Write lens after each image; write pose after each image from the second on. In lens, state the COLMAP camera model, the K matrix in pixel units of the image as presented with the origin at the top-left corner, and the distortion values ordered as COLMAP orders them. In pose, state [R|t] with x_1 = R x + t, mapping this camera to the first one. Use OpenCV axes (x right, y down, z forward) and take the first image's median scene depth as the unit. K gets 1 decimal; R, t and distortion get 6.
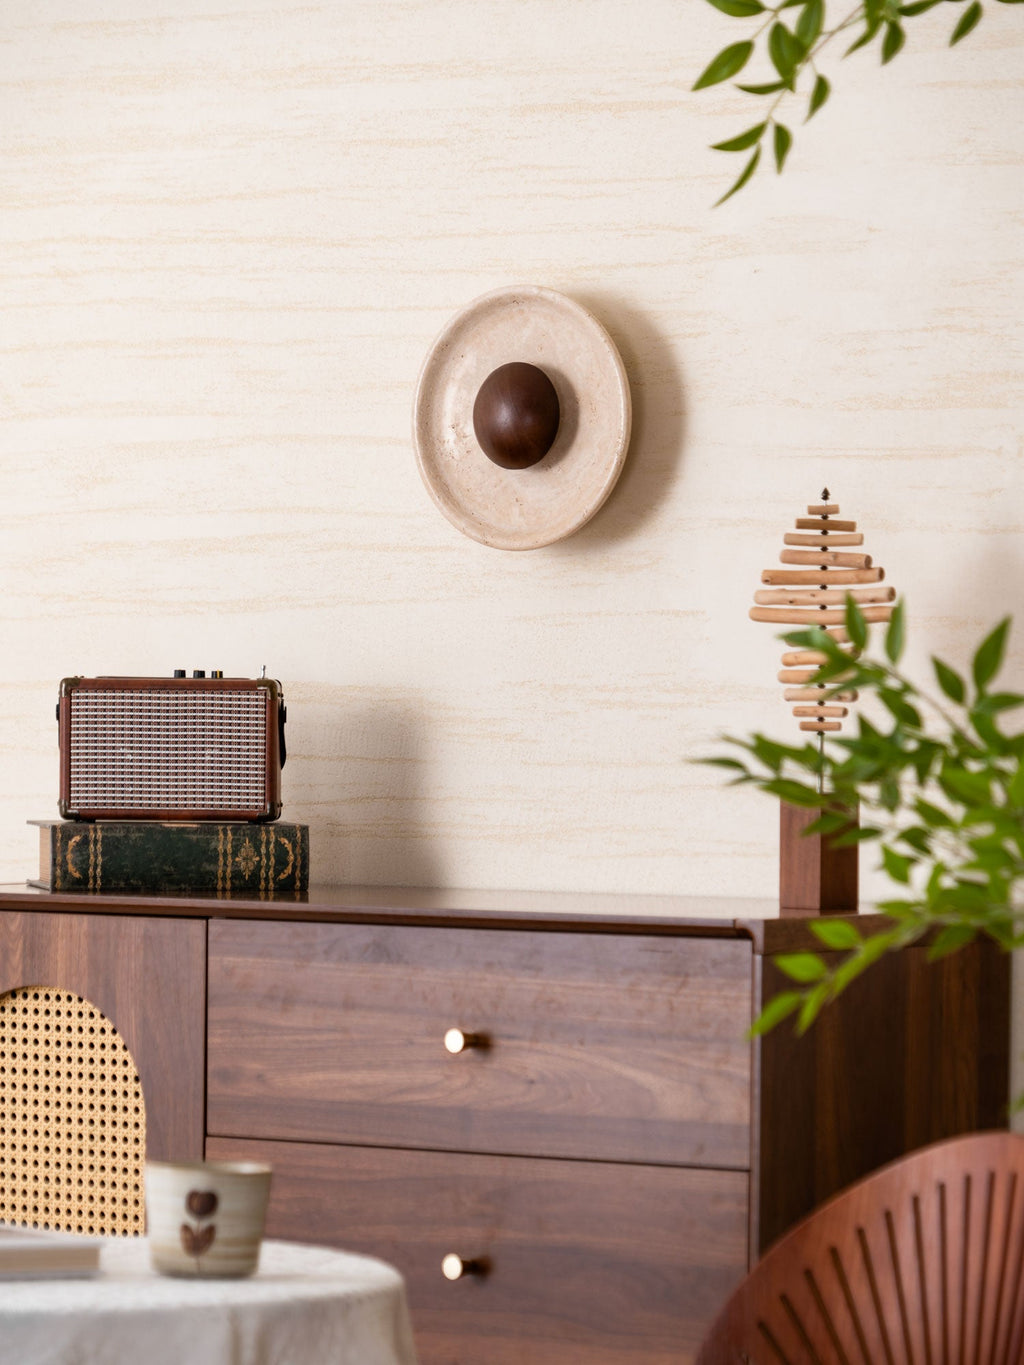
lens RADIAL K [[6489.1, 0, 514.1], [0, 6489.1, 637.2], [0, 0, 1]] dist [0.211128, -8.428105]
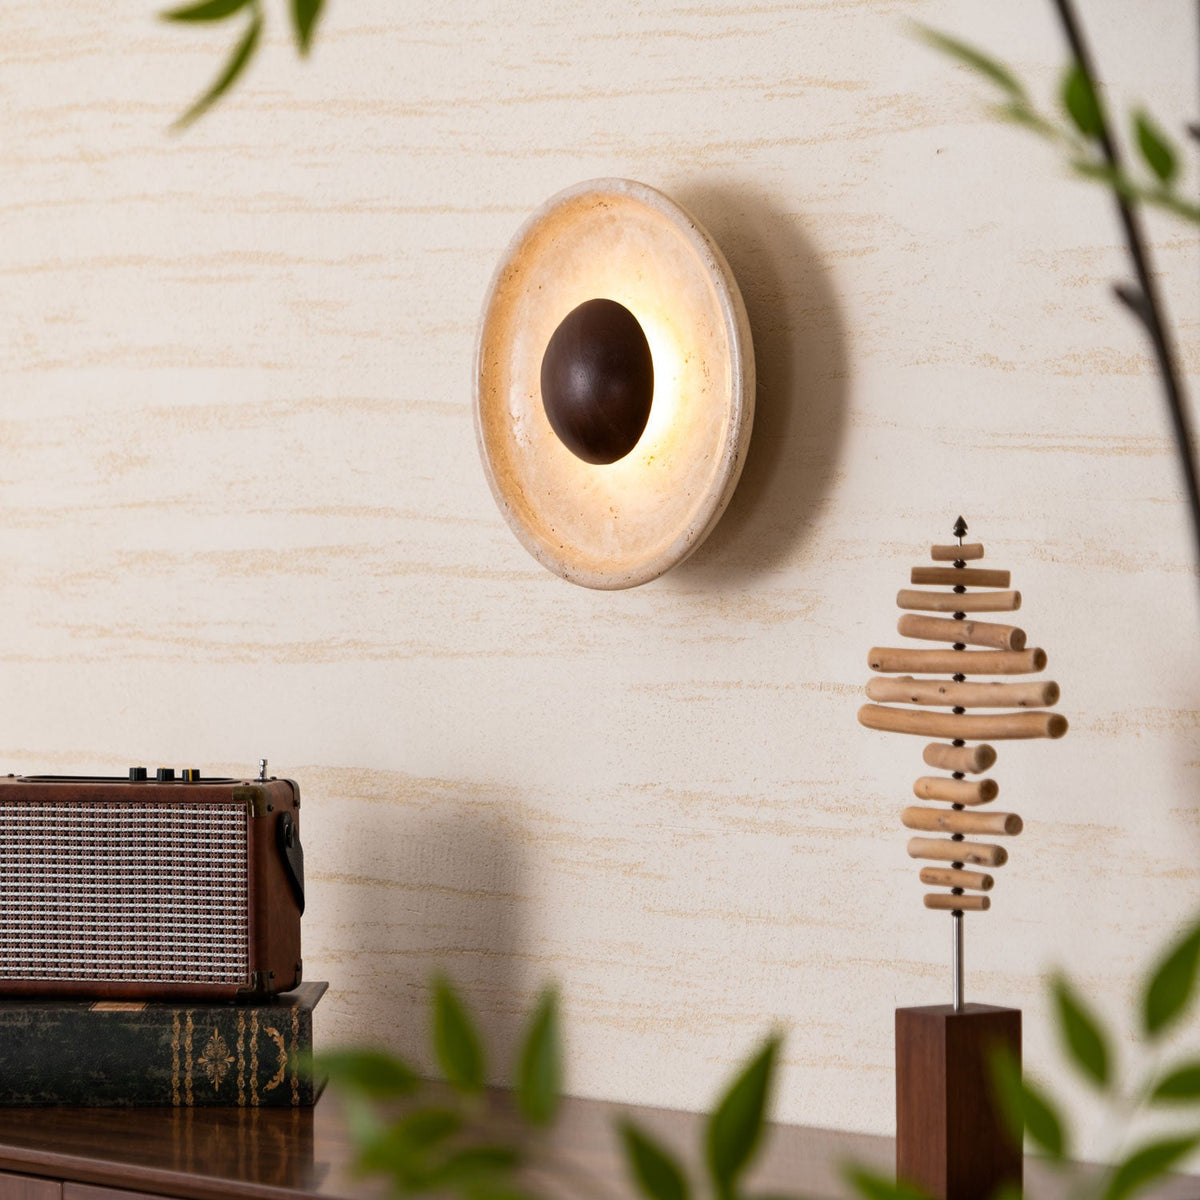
lens RADIAL K [[6396.6, 0, 598.1], [0, 6396.6, 713.7], [0, 0, 1]] dist [-0.094398, -1.121664]
pose [[0.973213, -0.002754, -0.229888, 0.145544], [0.016619, 0.998155, 0.058398, -0.038102], [0.229303, -0.060654, 0.971463, 0.379426]]
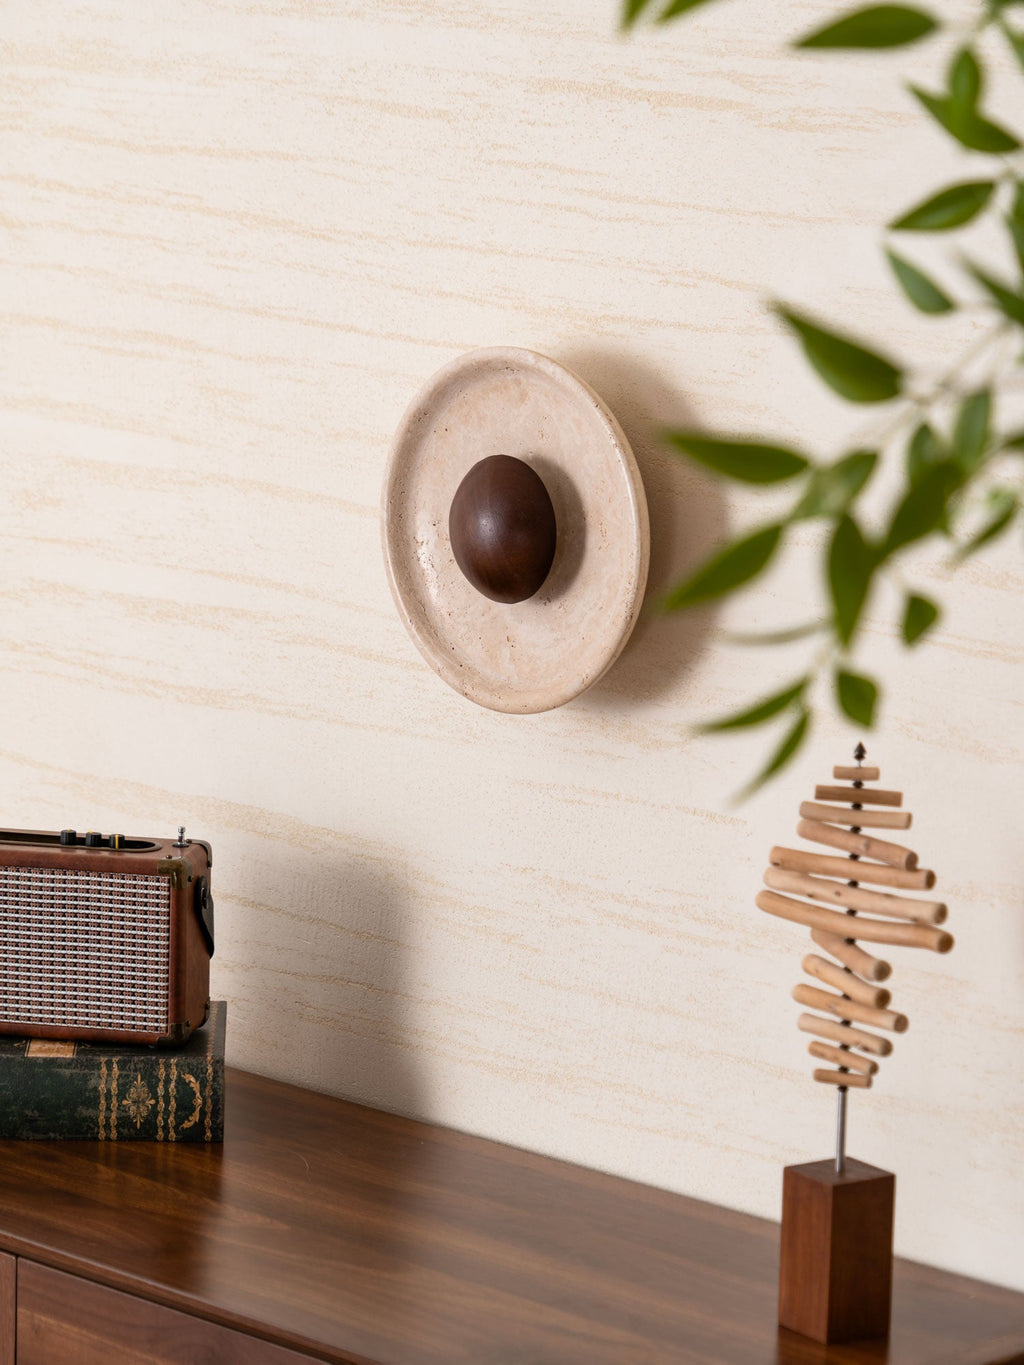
lens RADIAL K [[5129.4, 0, 631.5], [0, 5129.4, 679.8], [0, 0, 1]] dist [0.068922, -0.603816]
pose [[0.989725, 0.045444, -0.135571, 0.092073], [-0.020730, 0.983737, 0.178417, -0.119218], [0.141475, -0.173773, 0.974571, 0.441947]]
